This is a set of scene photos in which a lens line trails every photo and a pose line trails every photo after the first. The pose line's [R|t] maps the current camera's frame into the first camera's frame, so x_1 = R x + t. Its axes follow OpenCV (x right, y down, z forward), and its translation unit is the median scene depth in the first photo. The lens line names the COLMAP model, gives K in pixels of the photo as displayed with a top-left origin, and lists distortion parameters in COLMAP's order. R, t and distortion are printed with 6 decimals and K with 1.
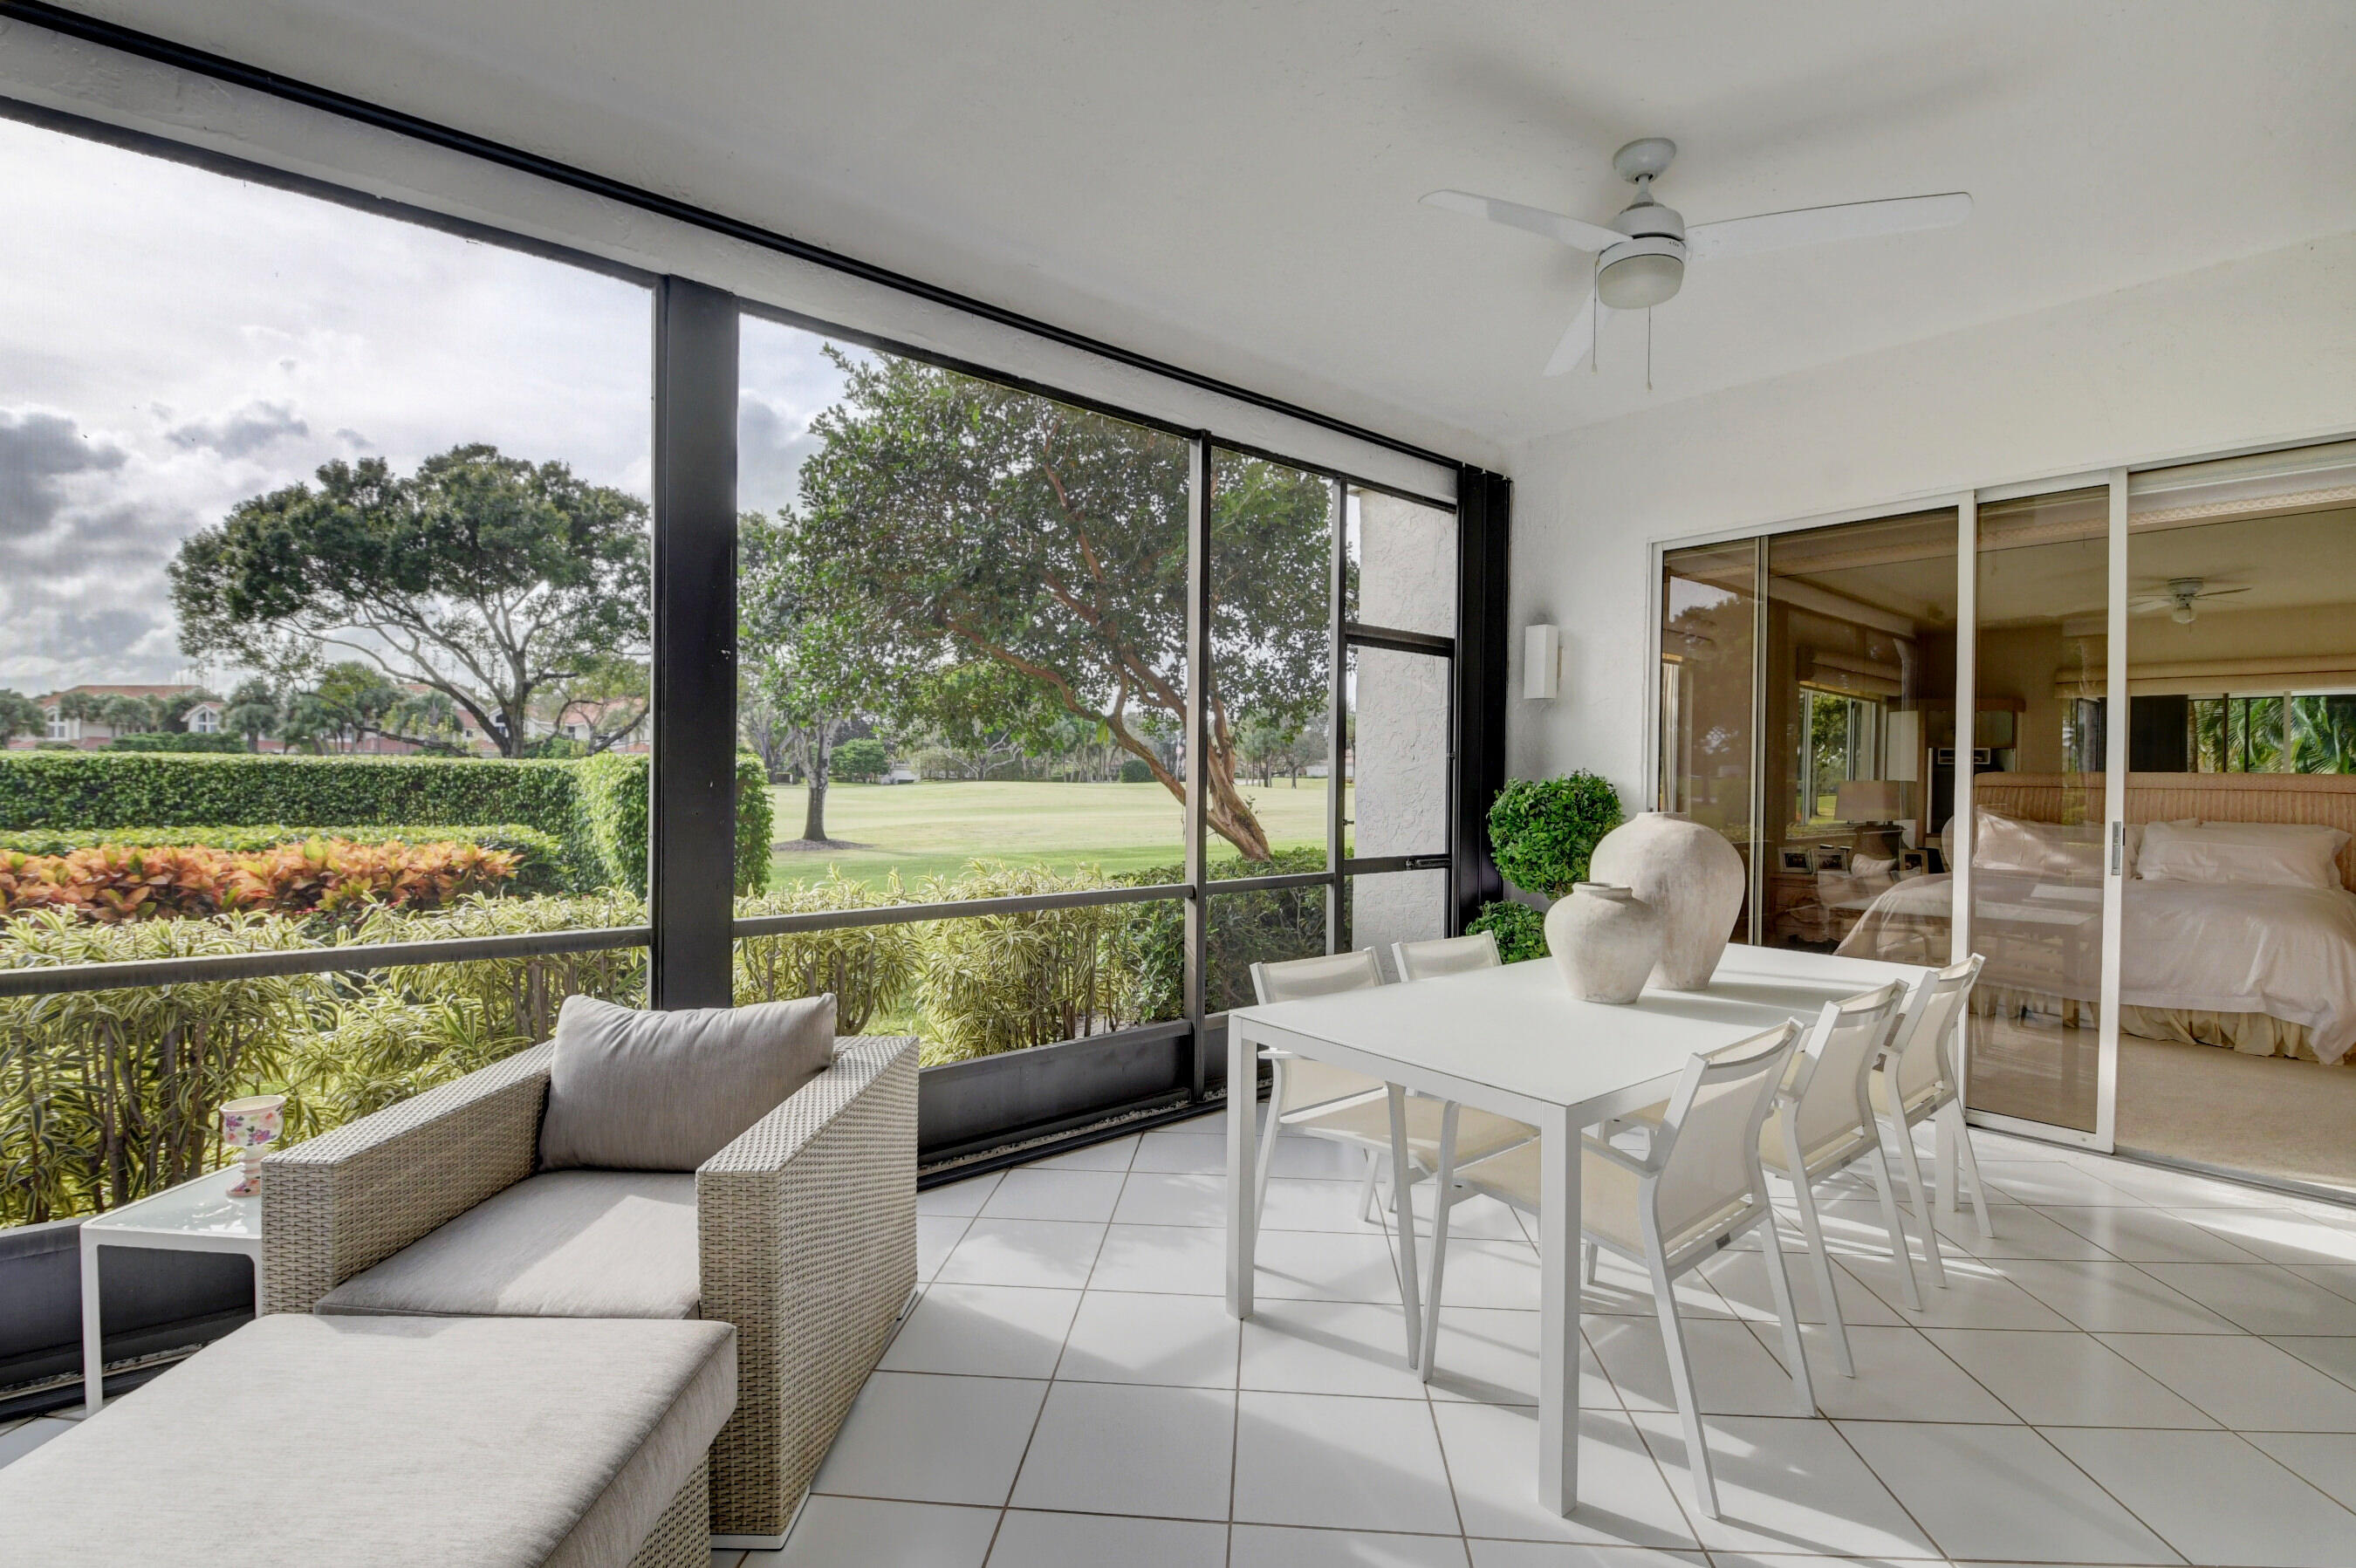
lens RADIAL K [[1035.6, 0, 1185.1], [0, 1035.6, 777.8], [0, 0, 1]] dist [0.001154, -0.017561]
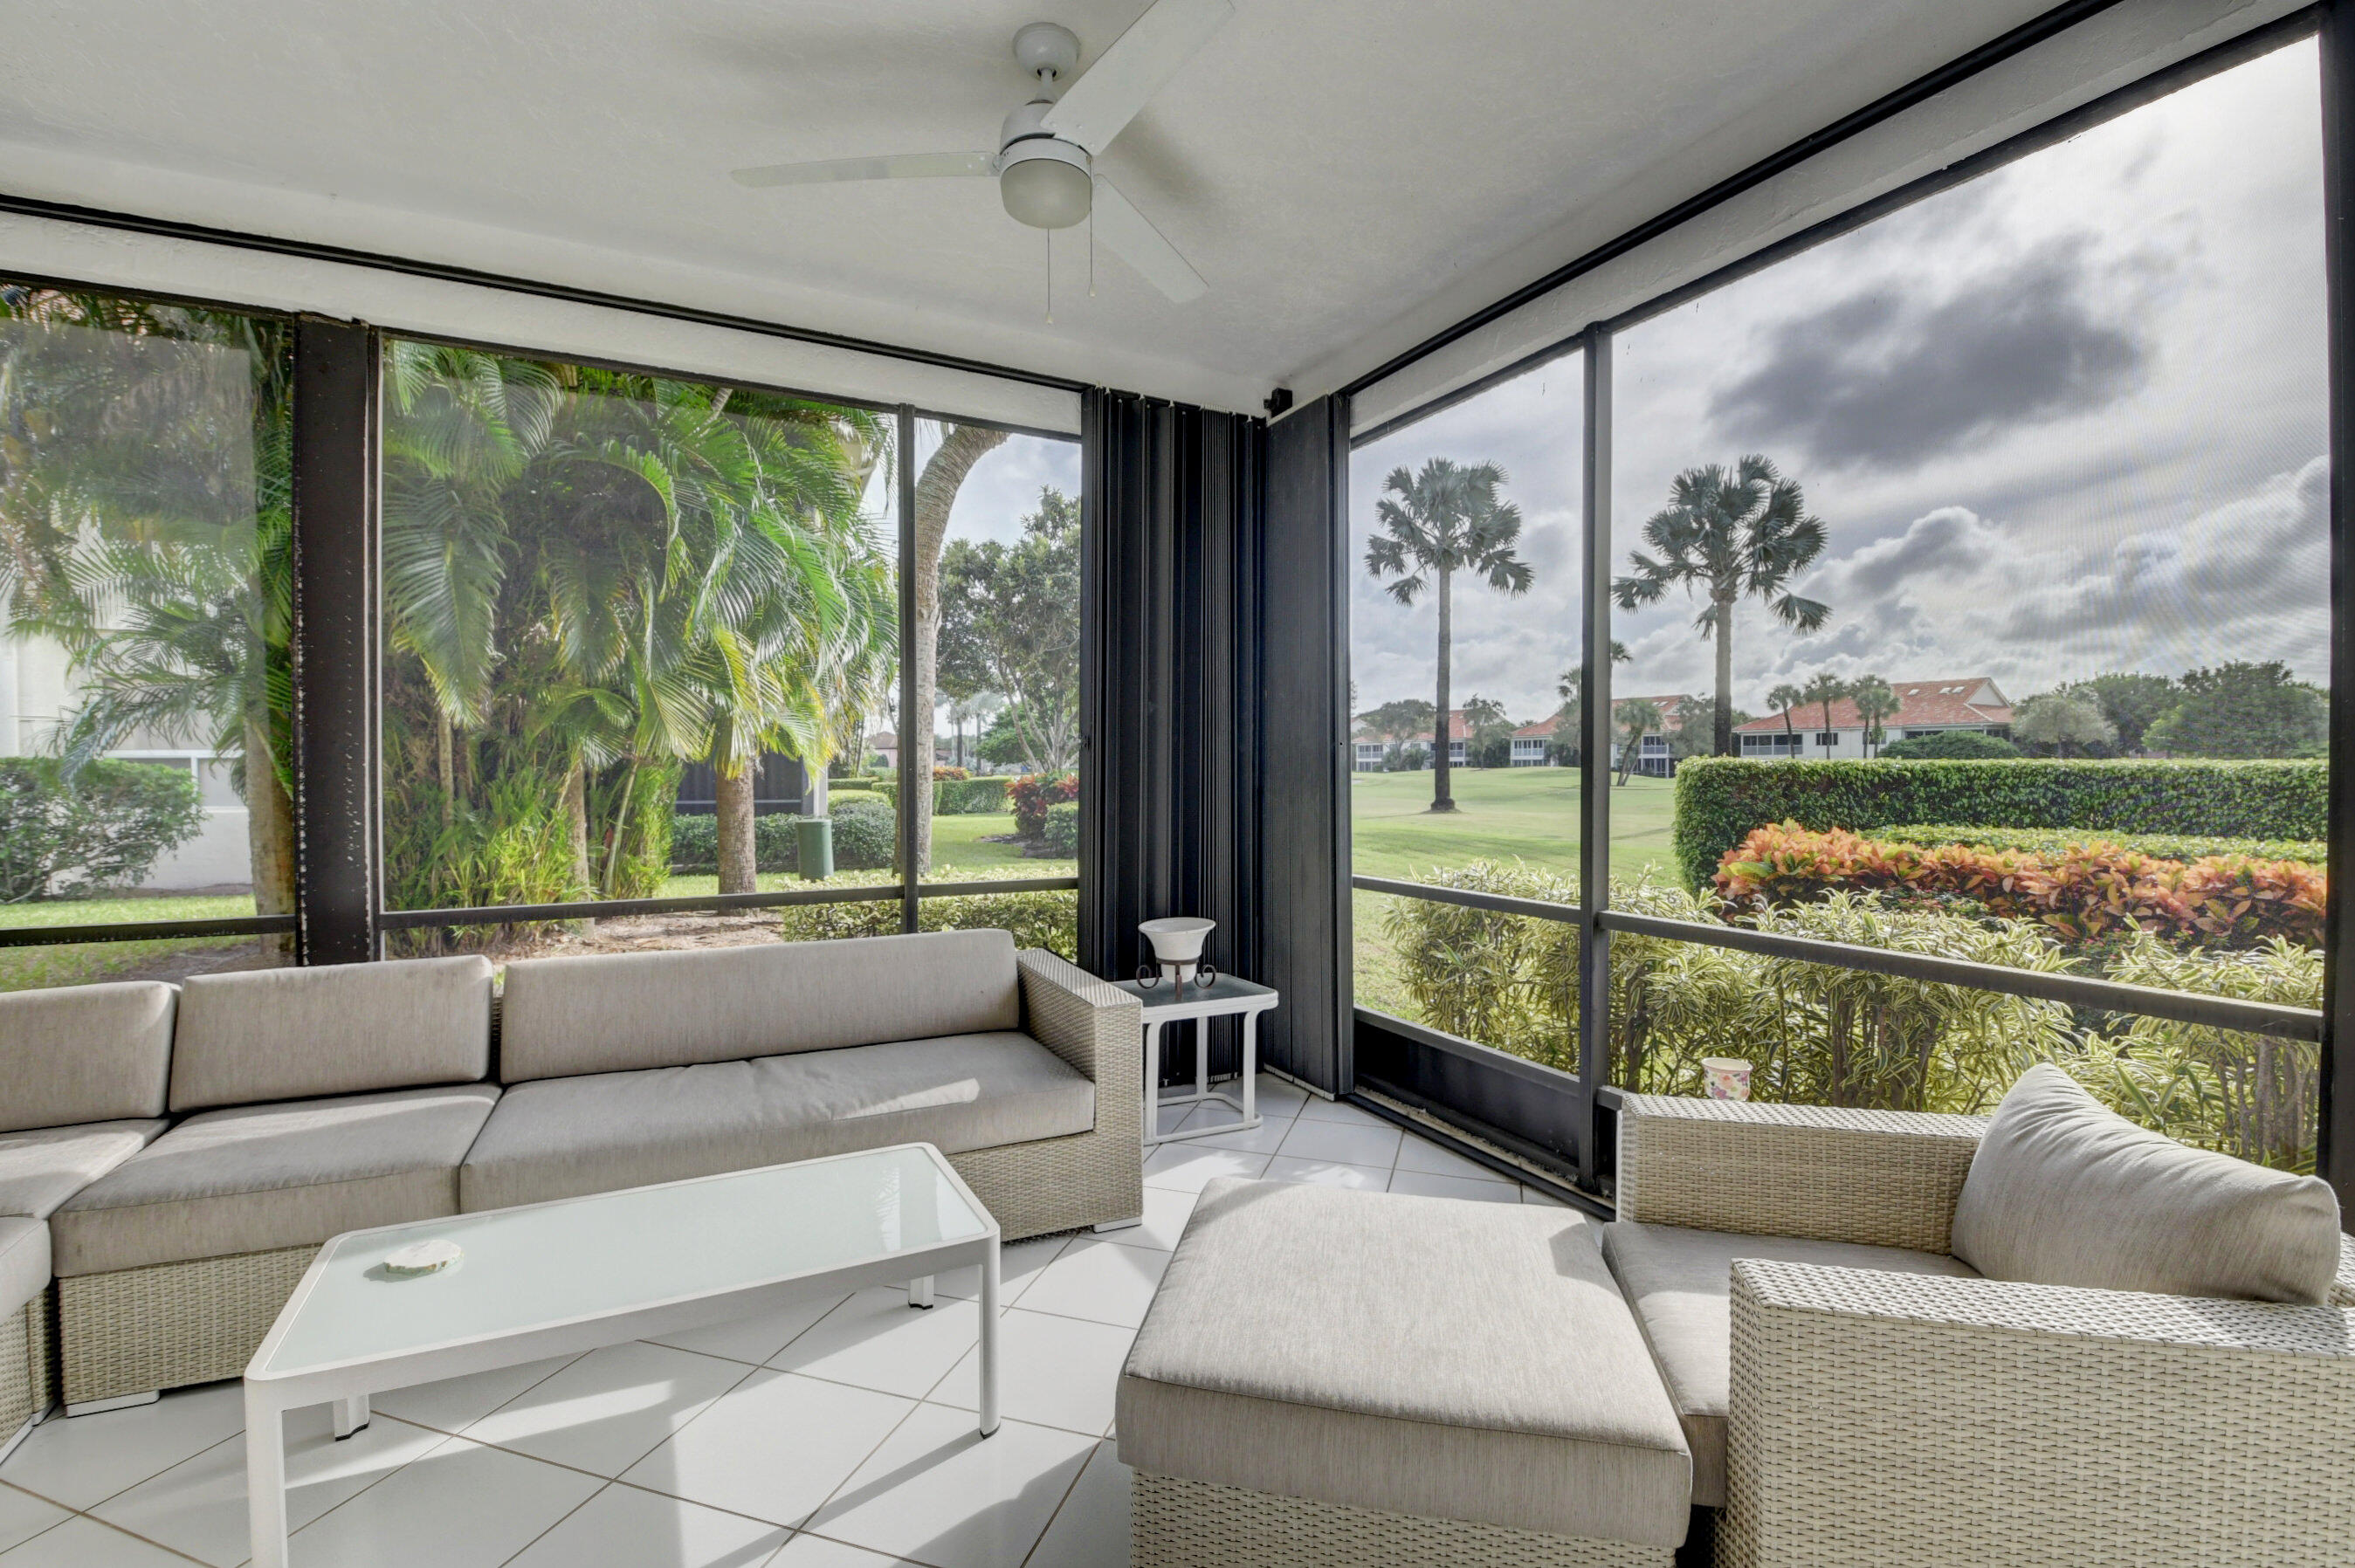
lens RADIAL K [[1035.1, 0, 1181.3], [0, 1035.1, 777.9], [0, 0, 1]] dist [0.001154, -0.017561]
pose [[-0.220900, -0.005836, -0.975279, 0.120404], [-0.005256, 0.999975, -0.004793, 0.001762], [0.975282, 0.004067, -0.220925, 0.215915]]
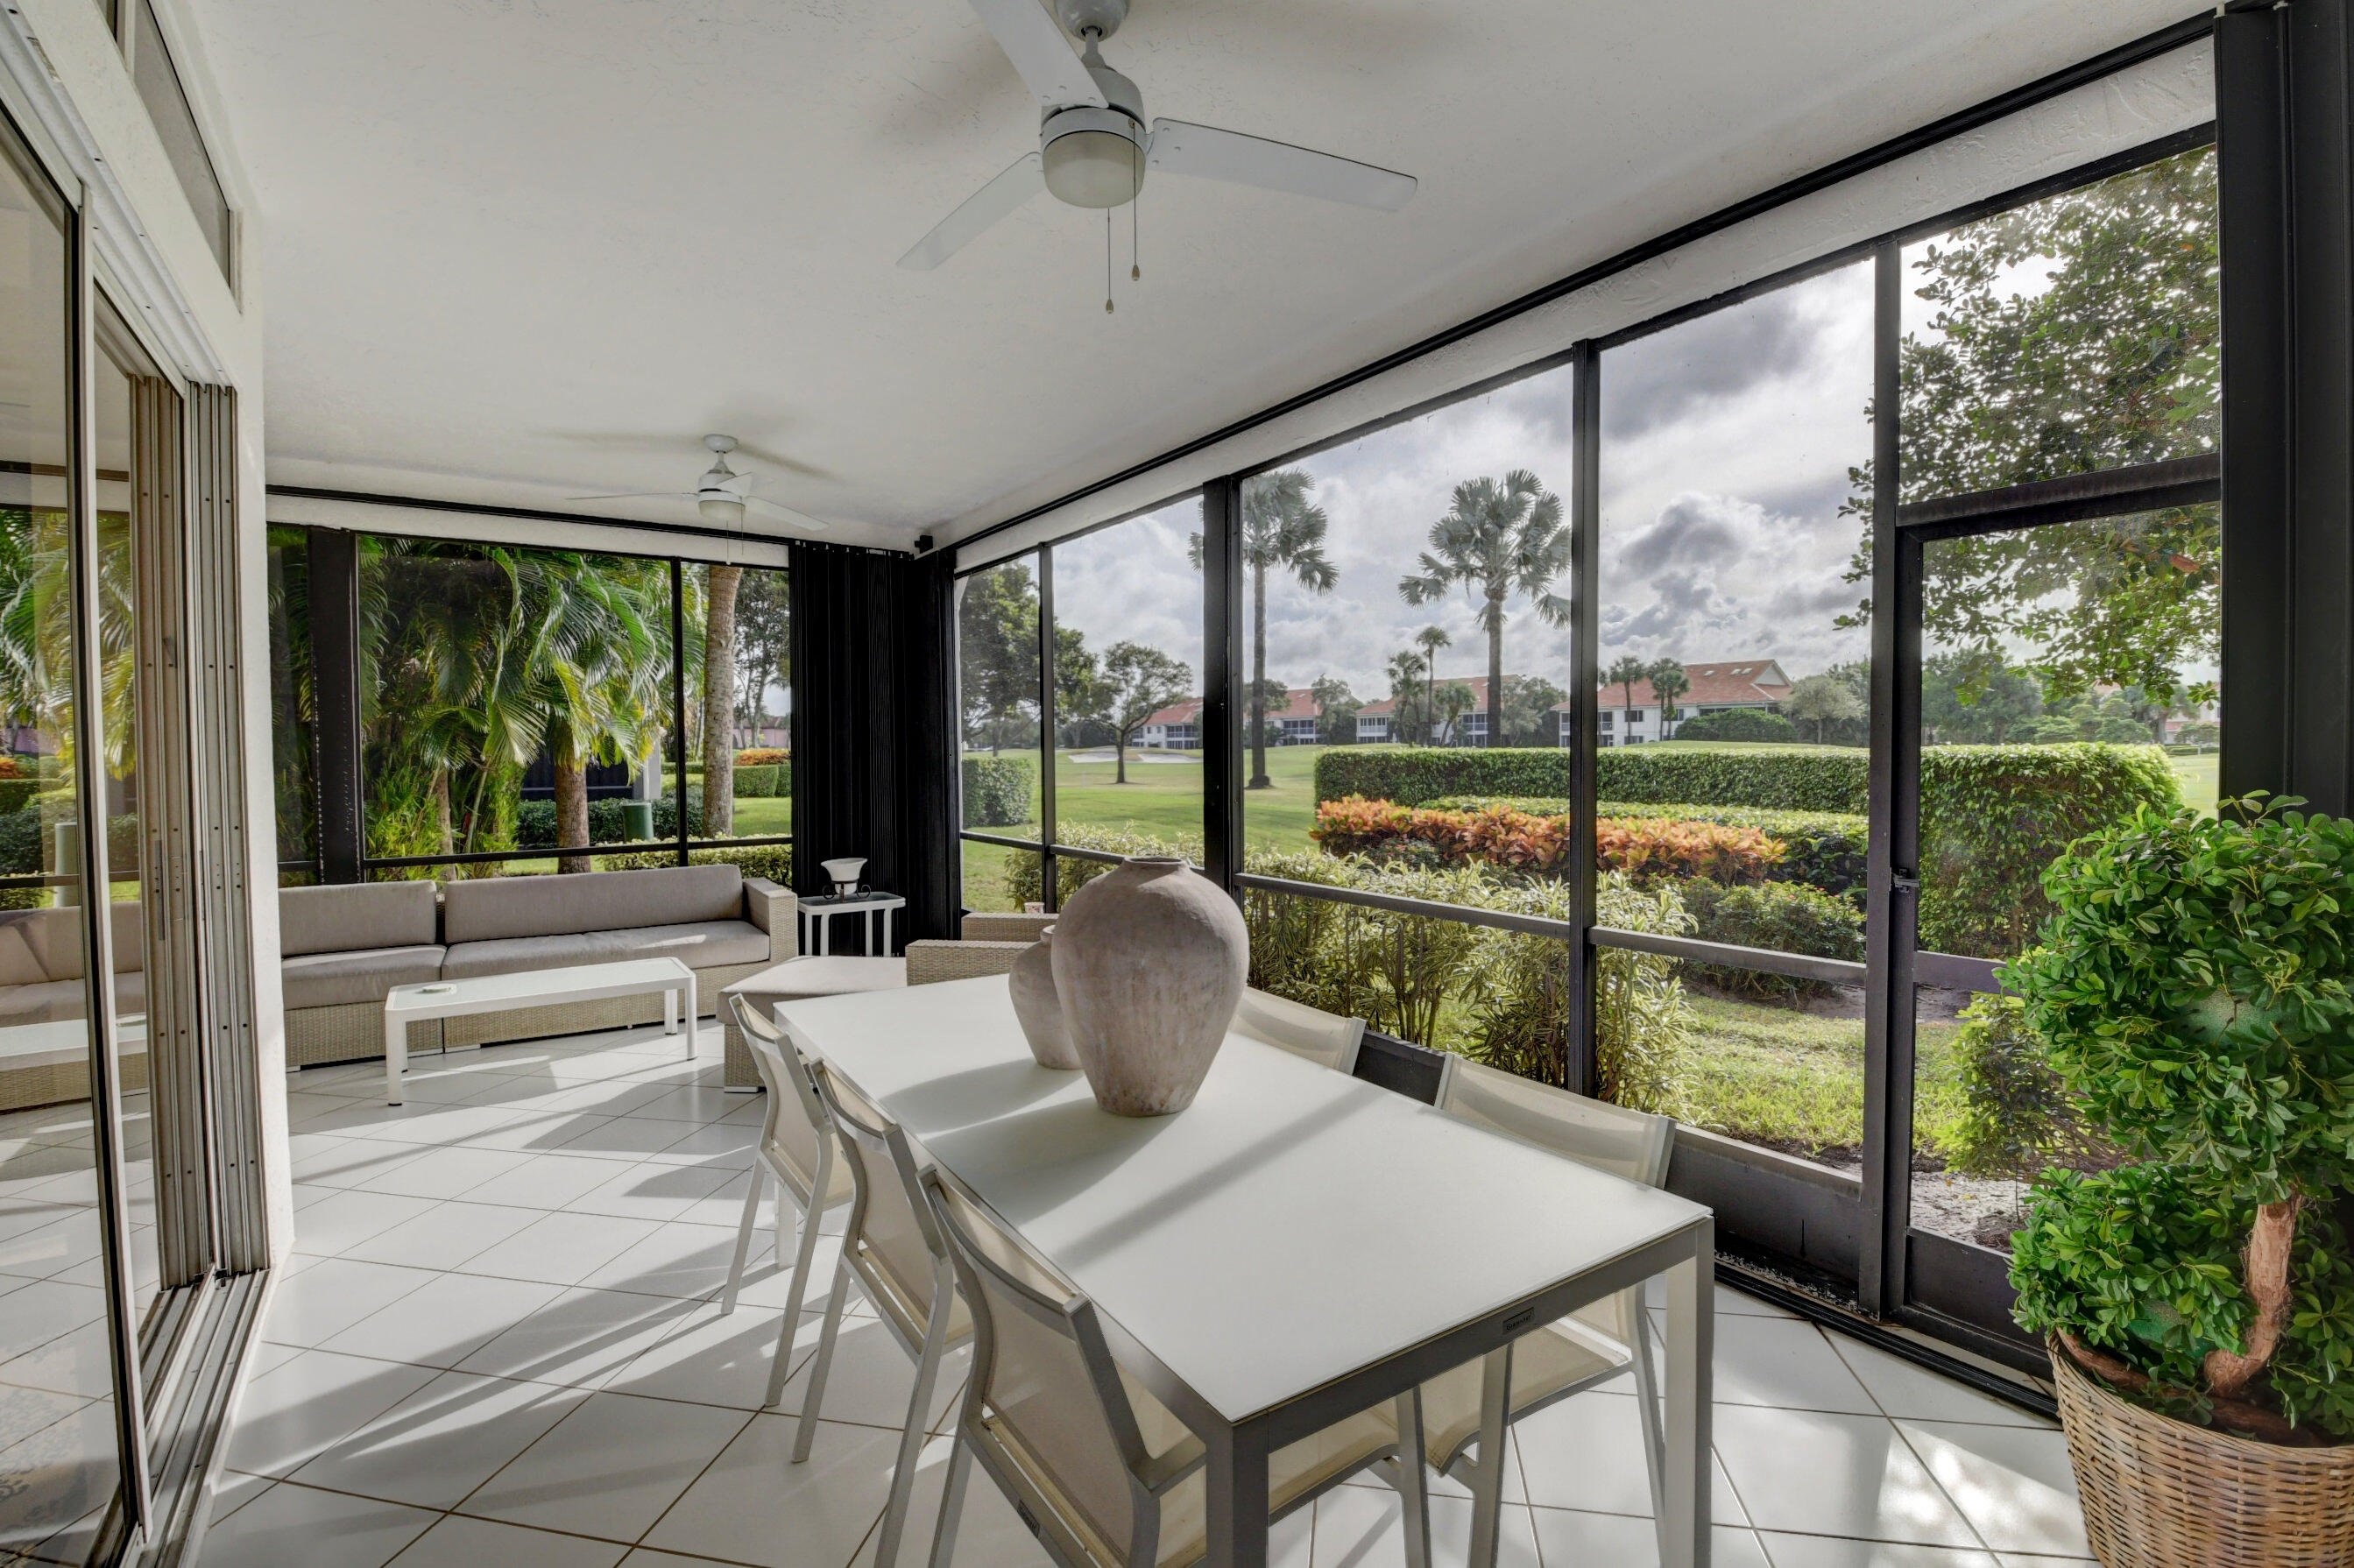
lens RADIAL K [[1034.7, 0, 1186.5], [0, 1034.7, 777.0], [0, 0, 1]] dist [0.001154, -0.017561]
pose [[-0.091281, 0.016729, -0.995685, 0.569375], [0.003644, 0.999858, 0.016465, -0.017978], [0.995818, -0.002125, -0.091329, 0.541008]]
